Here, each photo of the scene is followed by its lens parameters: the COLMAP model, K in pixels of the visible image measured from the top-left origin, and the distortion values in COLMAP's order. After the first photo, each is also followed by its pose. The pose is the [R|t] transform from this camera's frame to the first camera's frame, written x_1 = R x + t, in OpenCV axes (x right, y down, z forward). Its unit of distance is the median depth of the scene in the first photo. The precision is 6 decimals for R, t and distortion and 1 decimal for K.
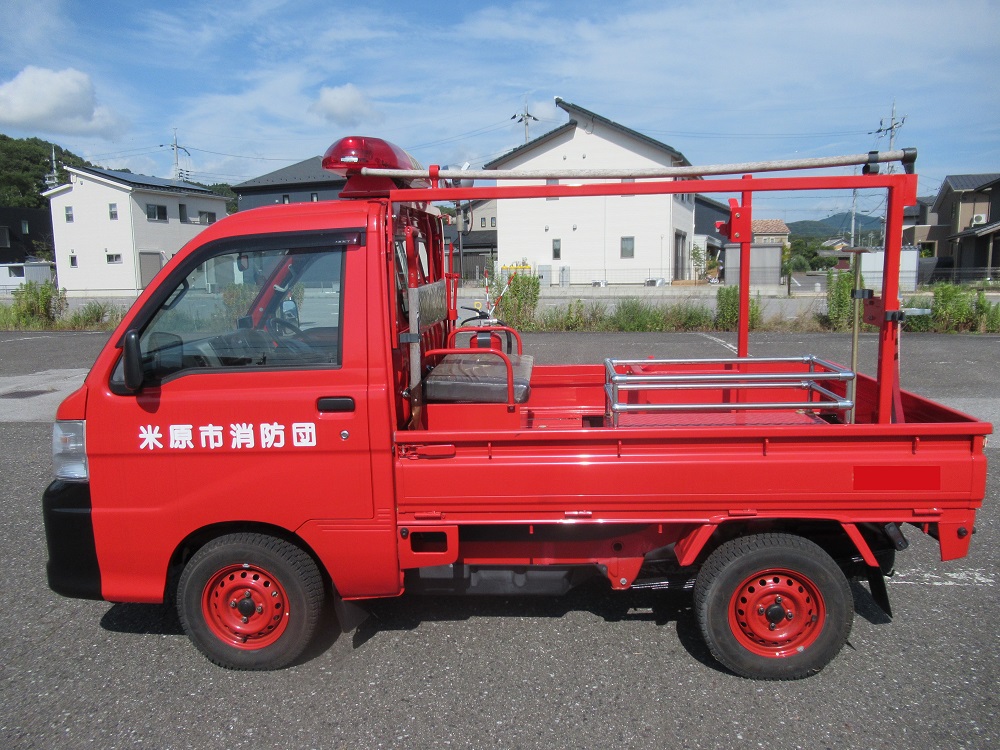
lens RADIAL K [[713.5, 0, 504.8], [0, 713.5, 374.5], [0, 0, 1]] dist [-0.008599, 0.001506]
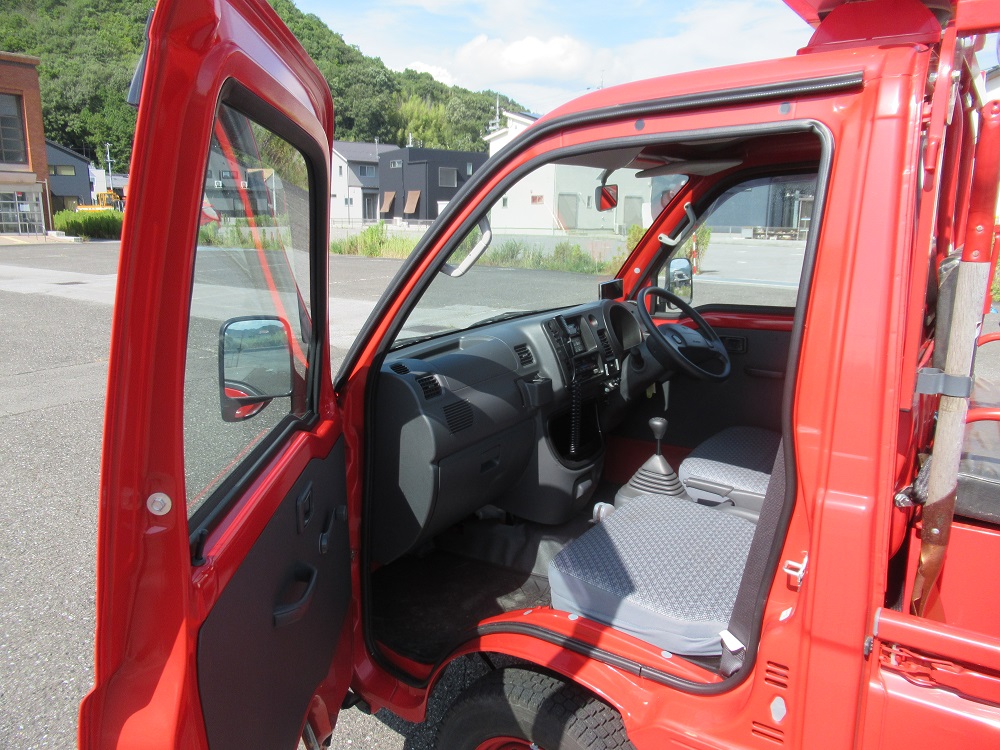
lens RADIAL K [[735.2, 0, 509.8], [0, 735.2, 377.6], [0, 0, 1]] dist [-0.016186, 0.004023]
pose [[0.861257, 0.127459, -0.491925, -0.096067], [-0.090186, 0.991005, 0.098875, -0.050118], [0.500103, -0.040792, 0.865005, 0.347584]]
